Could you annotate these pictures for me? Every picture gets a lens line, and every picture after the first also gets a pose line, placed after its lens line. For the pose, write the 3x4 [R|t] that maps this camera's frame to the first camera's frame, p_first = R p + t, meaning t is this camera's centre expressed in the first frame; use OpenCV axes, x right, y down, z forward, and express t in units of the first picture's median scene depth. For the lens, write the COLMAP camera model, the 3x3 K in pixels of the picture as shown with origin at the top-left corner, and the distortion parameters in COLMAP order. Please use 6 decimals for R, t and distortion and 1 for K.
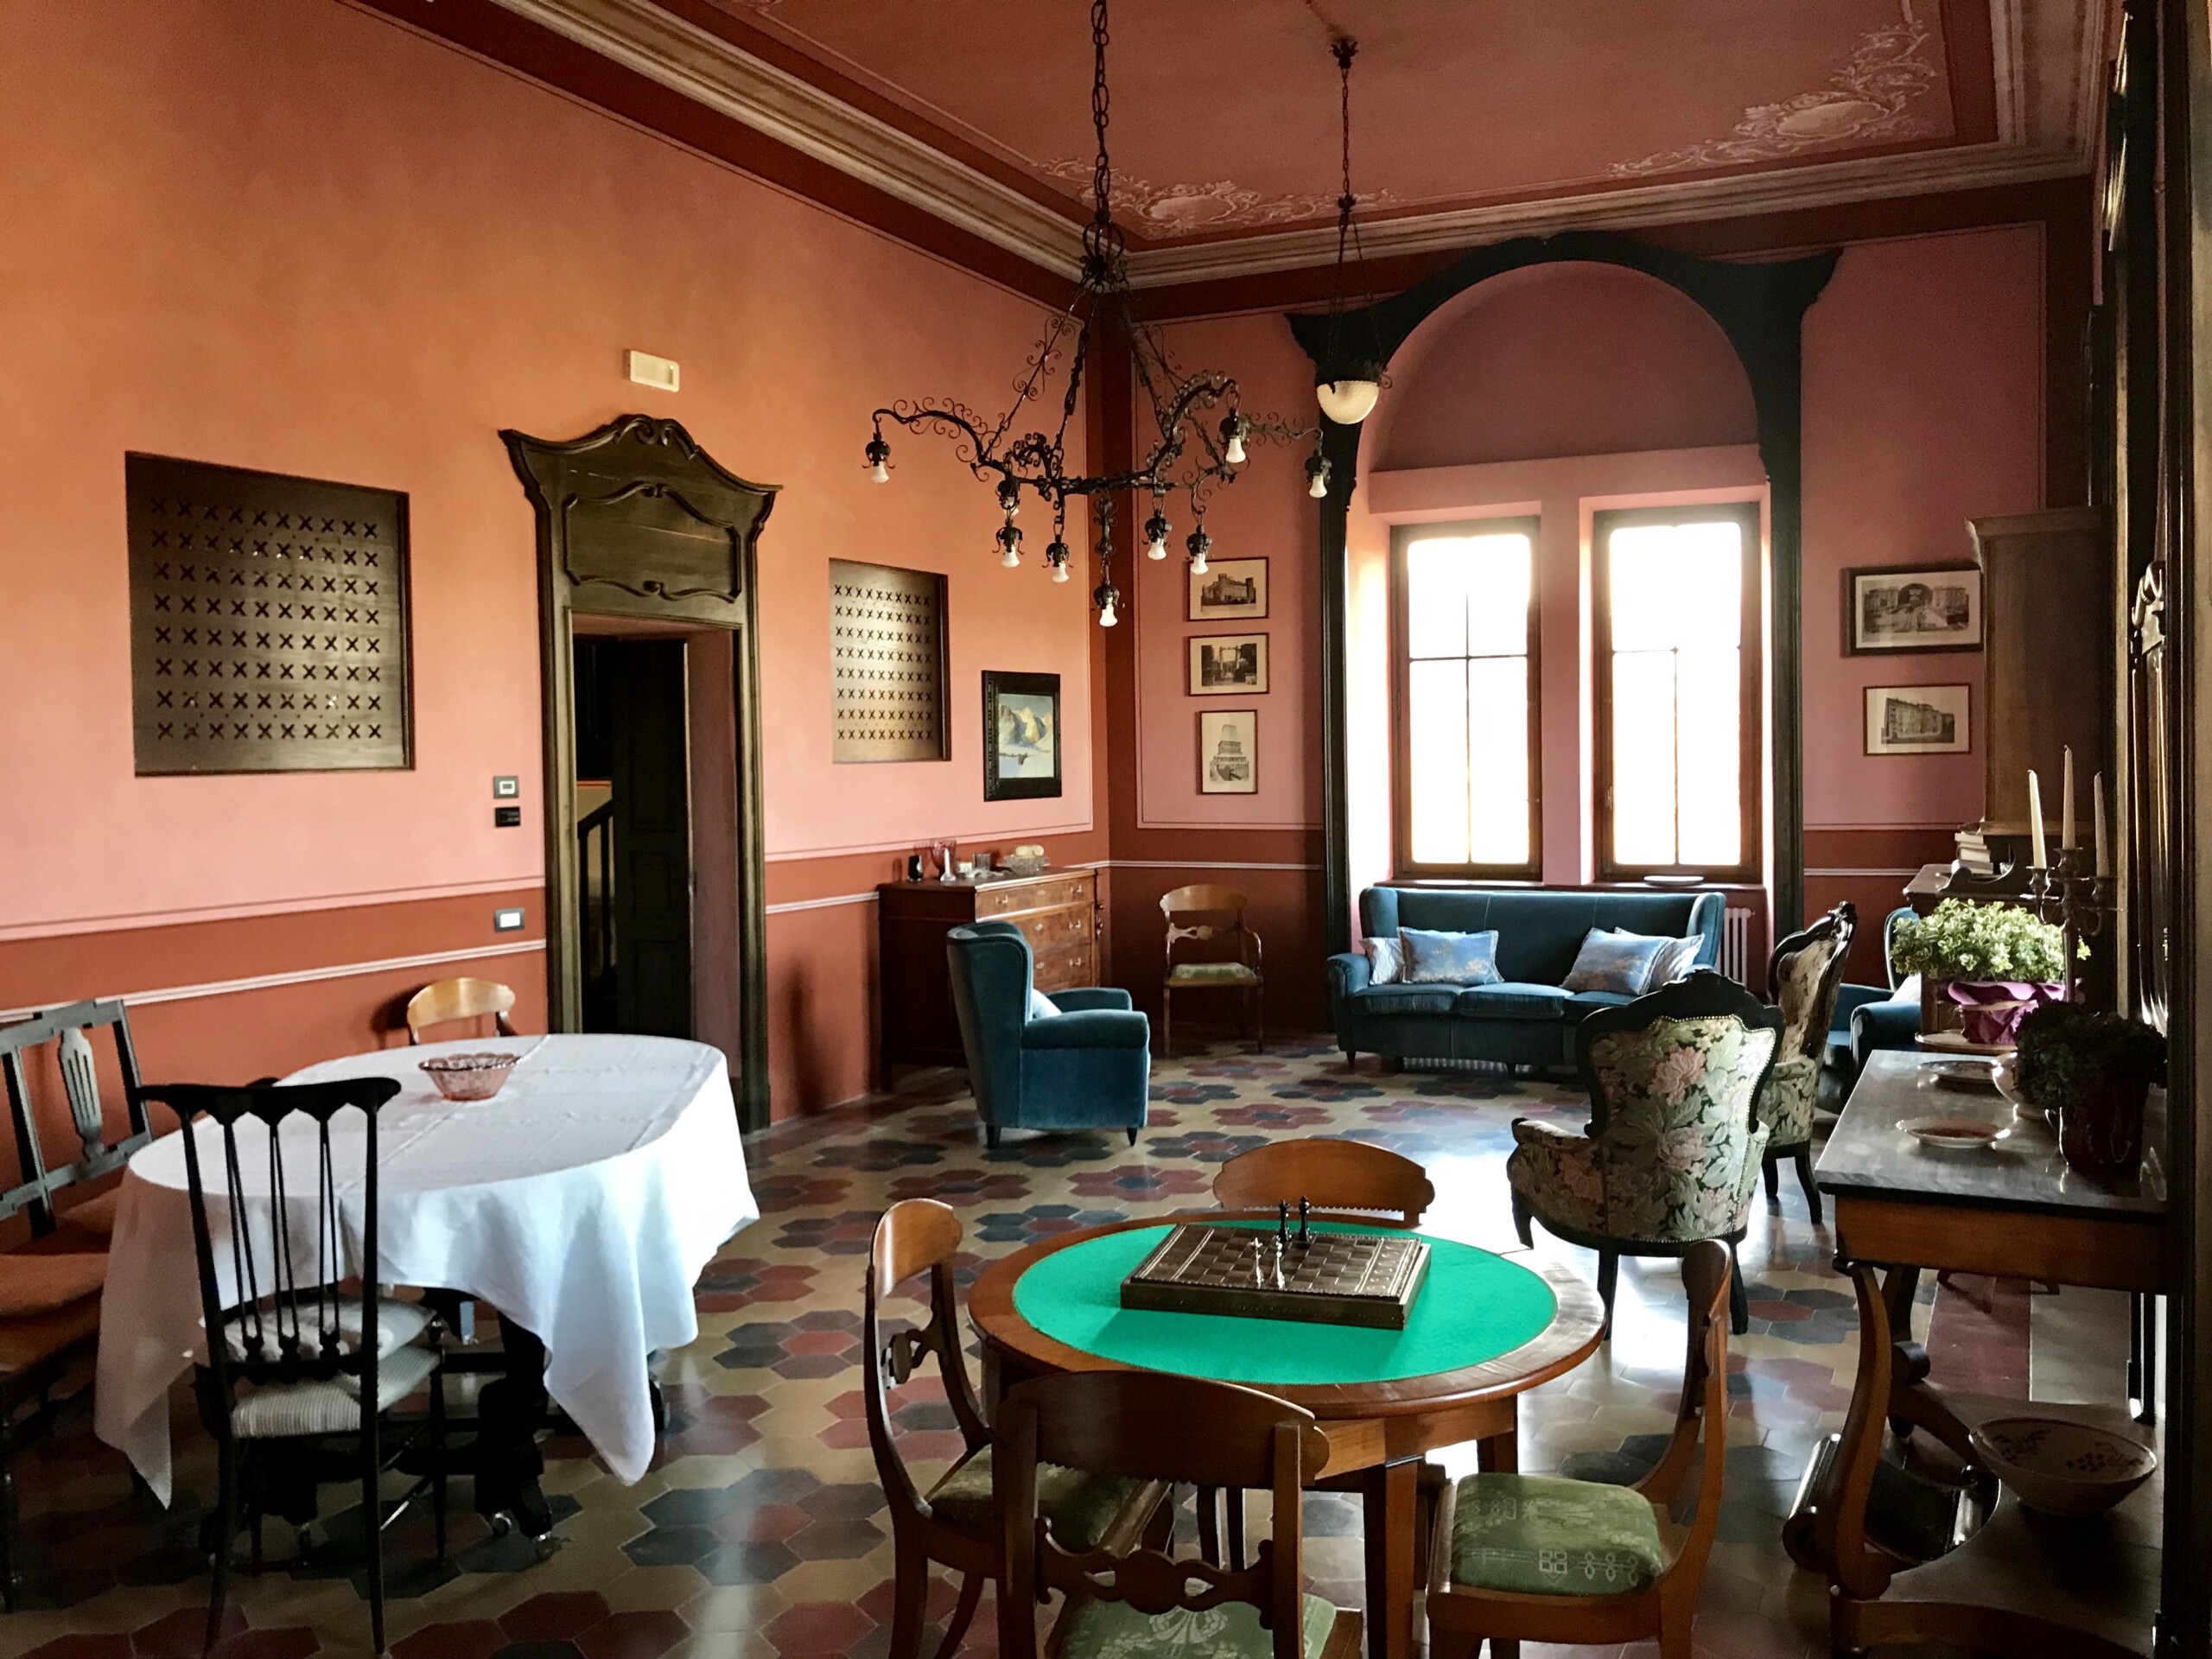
lens RADIAL K [[1784.6, 0, 1111.7], [0, 1784.6, 837.6], [0, 0, 1]] dist [-0.010783, -0.042978]
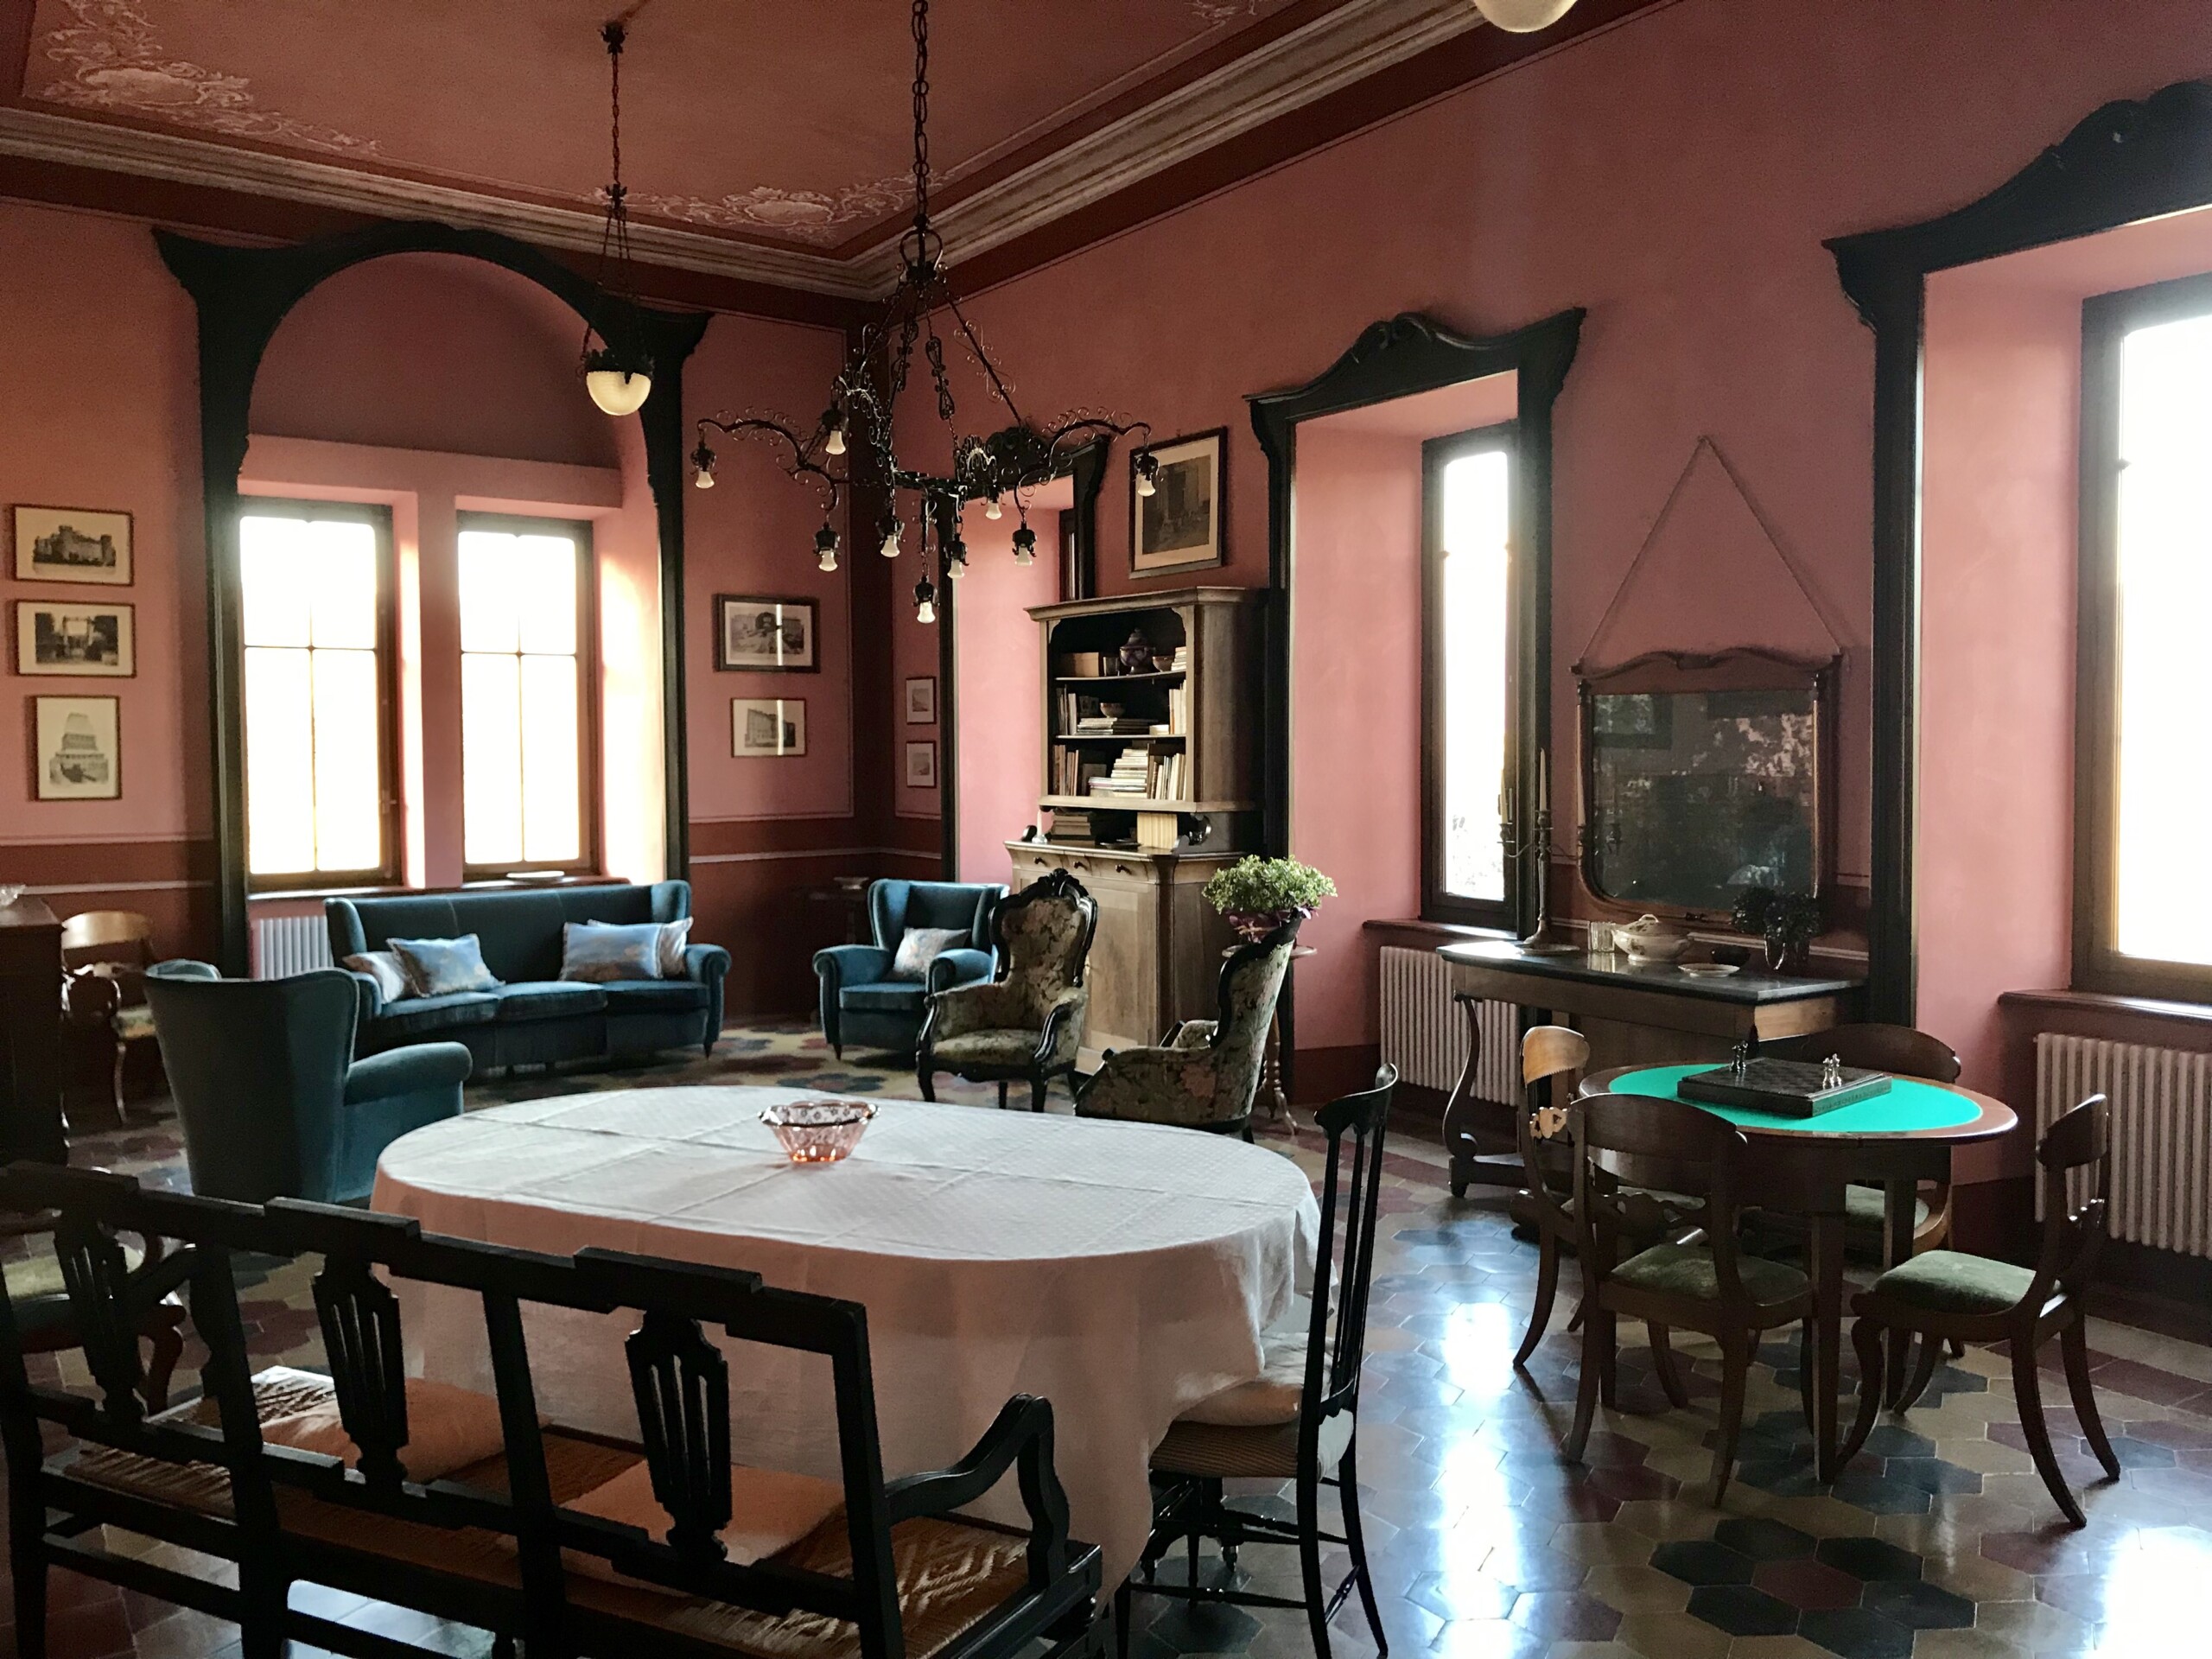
lens RADIAL K [[1784.6, 0, 1118.5], [0, 1784.6, 819.8], [0, 0, 1]] dist [-0.010783, -0.042978]
pose [[0.463588, -0.022176, 0.885774, -0.446329], [0.035210, 0.999358, 0.006592, -0.003978], [-0.885351, 0.028132, 0.464071, 0.222286]]
